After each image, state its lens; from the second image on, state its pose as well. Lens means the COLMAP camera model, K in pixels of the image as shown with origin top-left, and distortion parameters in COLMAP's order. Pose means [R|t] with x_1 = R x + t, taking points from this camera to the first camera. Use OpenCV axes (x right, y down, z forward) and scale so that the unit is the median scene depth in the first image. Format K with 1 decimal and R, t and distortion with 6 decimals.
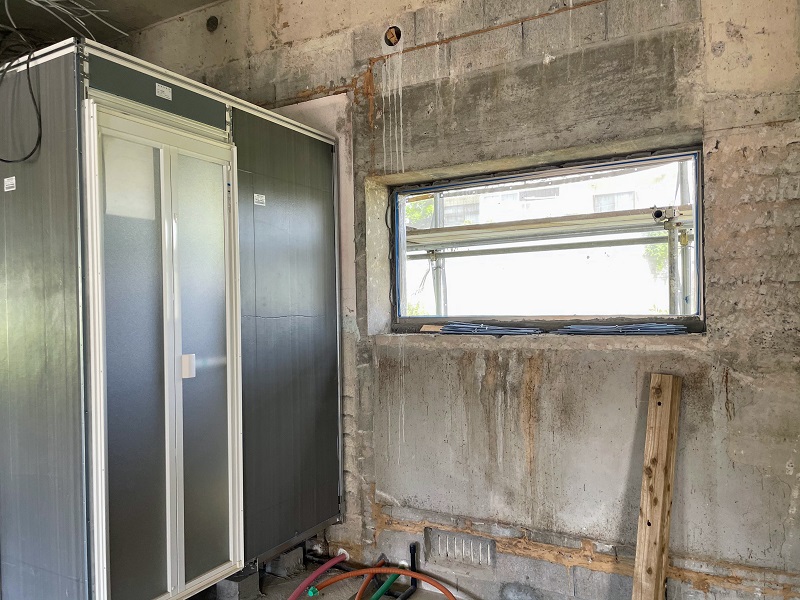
lens RADIAL K [[614.7, 0, 403.3], [0, 614.7, 304.9], [0, 0, 1]] dist [0.069750, -0.083296]
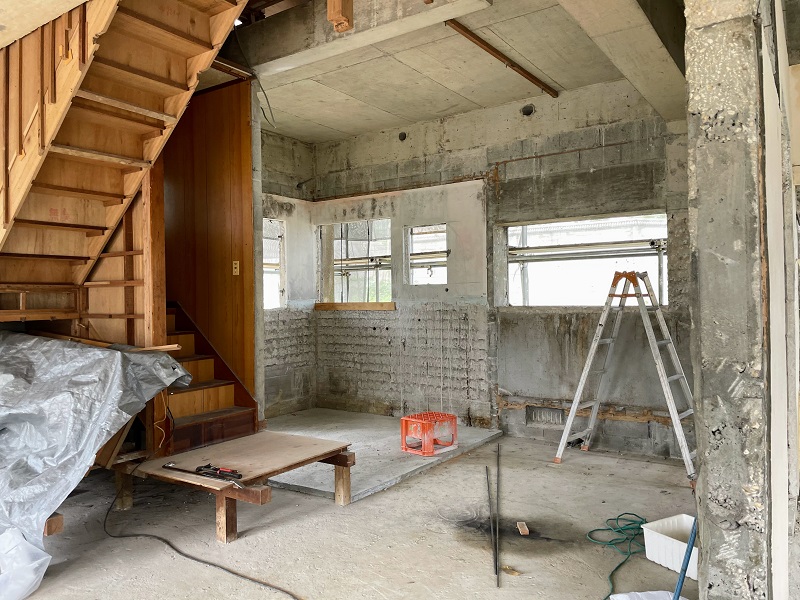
lens RADIAL K [[614.7, 0, 393.9], [0, 614.7, 294.1], [0, 0, 1]] dist [0.069750, -0.083296]
pose [[0.996565, 0.002085, -0.082785, -0.224639], [-0.001791, 0.999992, 0.003632, 0.003728], [0.082791, -0.003471, 0.996561, -0.987713]]
